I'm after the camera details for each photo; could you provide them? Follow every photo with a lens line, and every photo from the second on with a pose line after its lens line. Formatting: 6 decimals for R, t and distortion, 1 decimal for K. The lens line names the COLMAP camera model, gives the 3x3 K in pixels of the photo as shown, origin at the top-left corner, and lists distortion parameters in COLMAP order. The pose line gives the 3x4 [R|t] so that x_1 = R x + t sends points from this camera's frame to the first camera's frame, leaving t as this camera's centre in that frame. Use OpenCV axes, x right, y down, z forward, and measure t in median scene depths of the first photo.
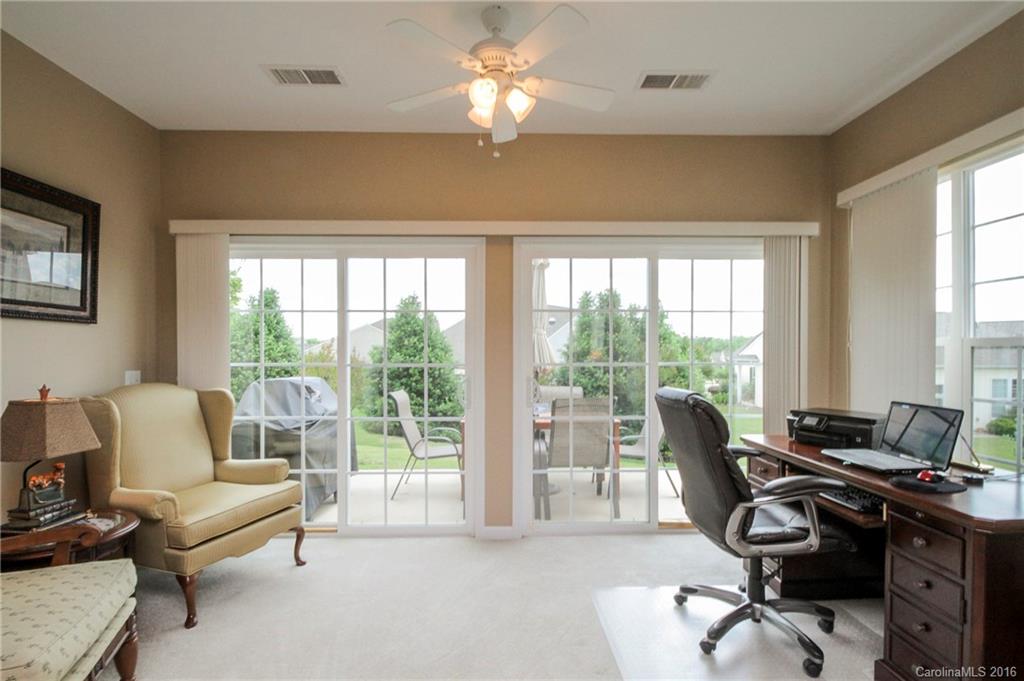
lens RADIAL K [[486.5, 0, 513.6], [0, 486.5, 354.7], [0, 0, 1]] dist [0.000762, -0.000025]
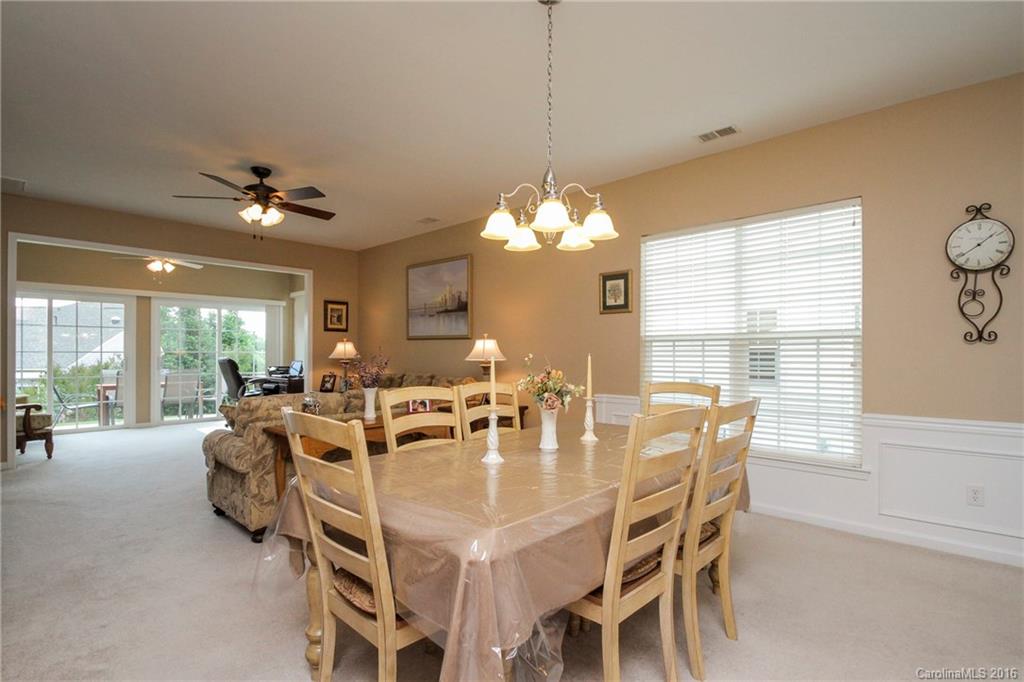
lens RADIAL K [[502.7, 0, 523.9], [0, 502.7, 356.8], [0, 0, 1]] dist [0.001444, -0.011114]
pose [[0.702142, -0.001590, 0.712035, -0.472846], [0.004097, 0.999990, -0.001807, 0.056844], [-0.712025, 0.004186, 0.702142, -2.019089]]
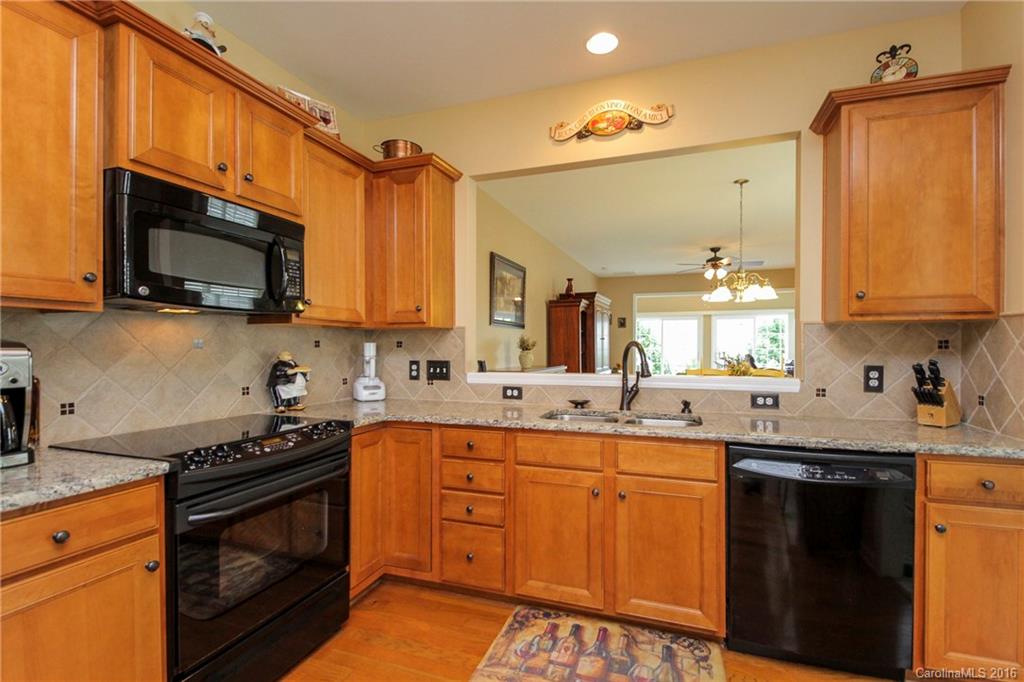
lens RADIAL K [[482.4, 0, 526.4], [0, 482.4, 348.8], [0, 0, 1]] dist [-0.000168, -0.016951]
pose [[0.937255, 0.000589, -0.348645, -0.055091], [-0.002367, 0.999986, -0.004675, 0.045996], [0.348638, 0.005207, 0.937243, -3.050605]]
